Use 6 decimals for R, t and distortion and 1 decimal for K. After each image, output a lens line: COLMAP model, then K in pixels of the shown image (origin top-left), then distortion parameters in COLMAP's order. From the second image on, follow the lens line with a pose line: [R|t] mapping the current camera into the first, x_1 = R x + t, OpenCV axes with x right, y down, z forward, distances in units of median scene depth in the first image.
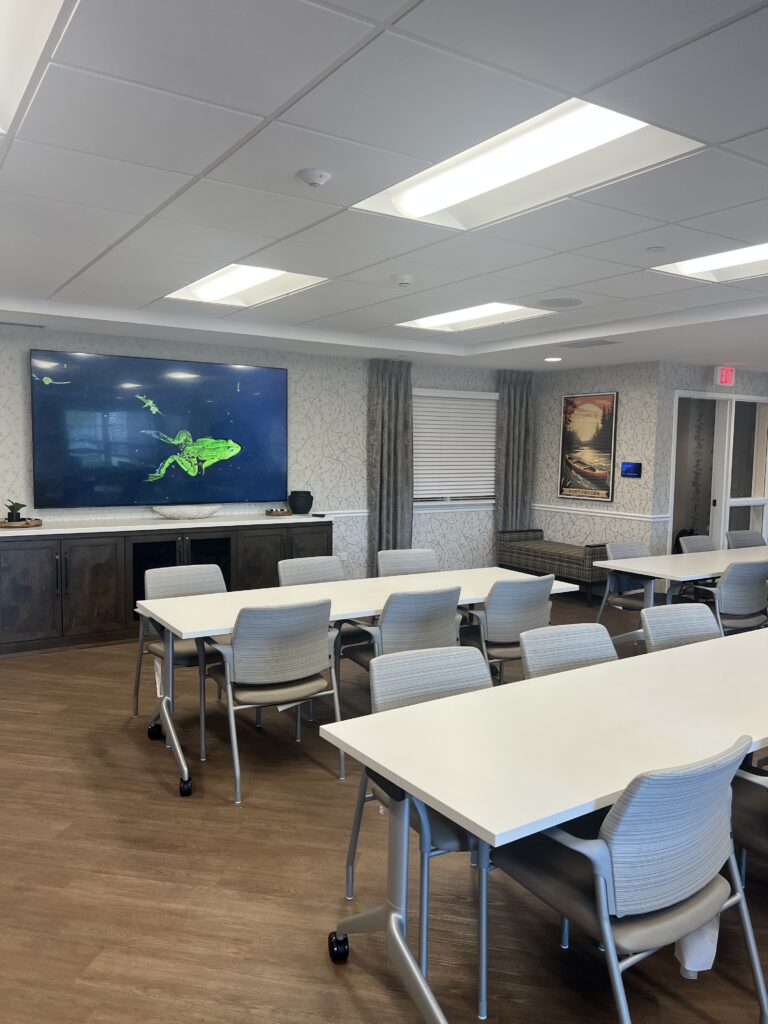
lens RADIAL K [[769.2, 0, 381.3], [0, 769.2, 506.4], [0, 0, 1]] dist [0.083878, -0.117913]
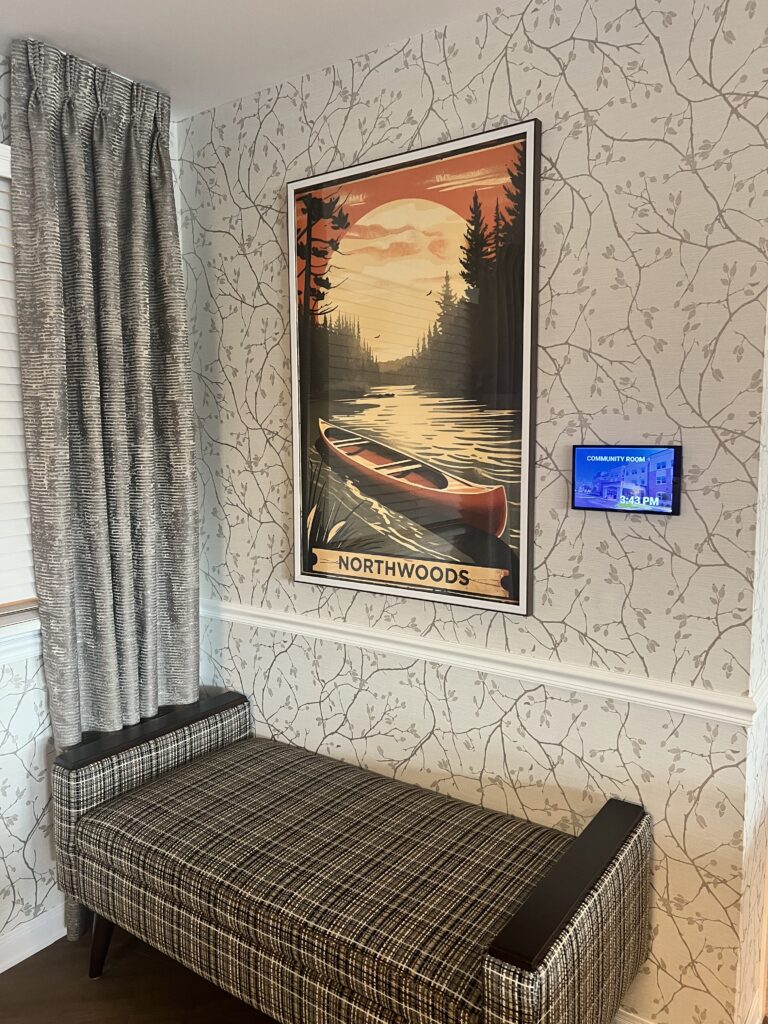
lens RADIAL K [[769.2, 0, 381.3], [0, 769.2, 506.4], [0, 0, 1]] dist [0.083878, -0.117913]
pose [[0.933978, -0.064330, 0.351492, 0.175129], [0.054698, 0.997807, 0.037277, -0.049102], [-0.353119, -0.015590, 0.935448, 0.789017]]
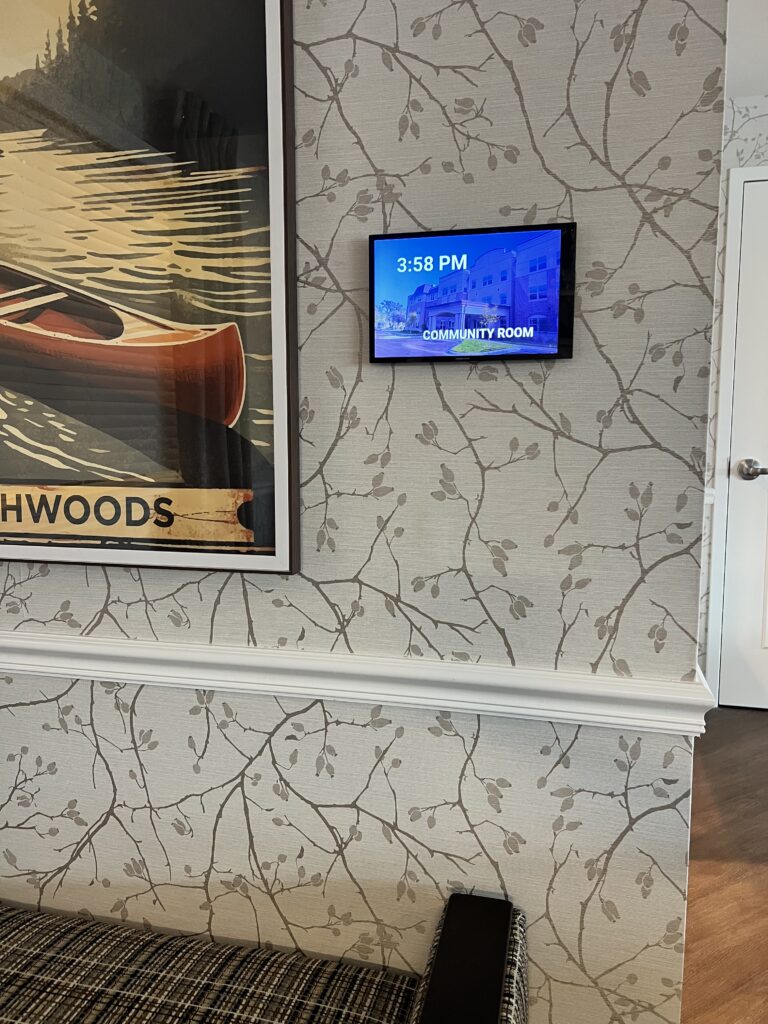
lens RADIAL K [[769.2, 0, 381.3], [0, 769.2, 506.4], [0, 0, 1]] dist [0.083878, -0.117913]
pose [[0.734709, -0.099787, 0.671004, 0.224254], [0.069059, 0.994985, 0.072352, -0.024328], [-0.674859, -0.006819, 0.737916, 0.888193]]
